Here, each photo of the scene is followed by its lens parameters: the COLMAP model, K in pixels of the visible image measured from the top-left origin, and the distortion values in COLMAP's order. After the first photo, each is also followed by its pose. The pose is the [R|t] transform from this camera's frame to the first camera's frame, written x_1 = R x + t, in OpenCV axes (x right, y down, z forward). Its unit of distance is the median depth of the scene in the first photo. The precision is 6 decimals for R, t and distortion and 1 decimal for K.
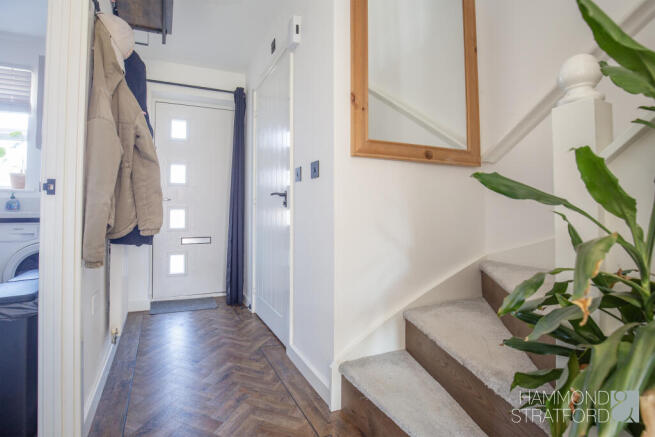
lens RADIAL K [[302.2, 0, 327.2], [0, 302.2, 214.0], [0, 0, 1]] dist [0.001096, -0.000629]
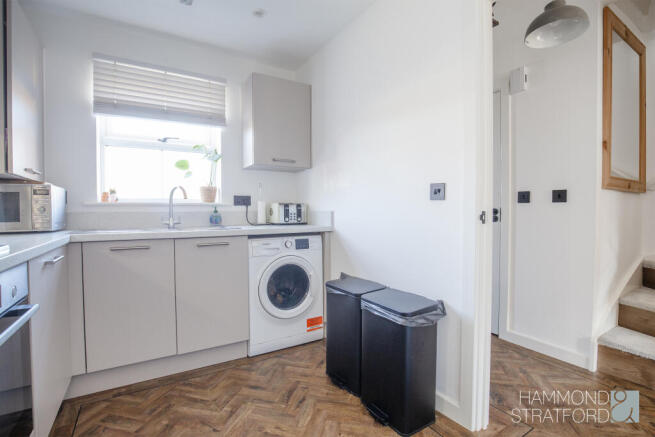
lens RADIAL K [[302.2, 0, 328.9], [0, 302.2, 219.5], [0, 0, 1]] dist [0.001096, -0.000629]
pose [[0.980160, -0.008398, 0.198030, -1.076575], [0.002001, 0.999470, 0.032482, -0.073686], [-0.198198, -0.031442, 0.979658, -0.078719]]
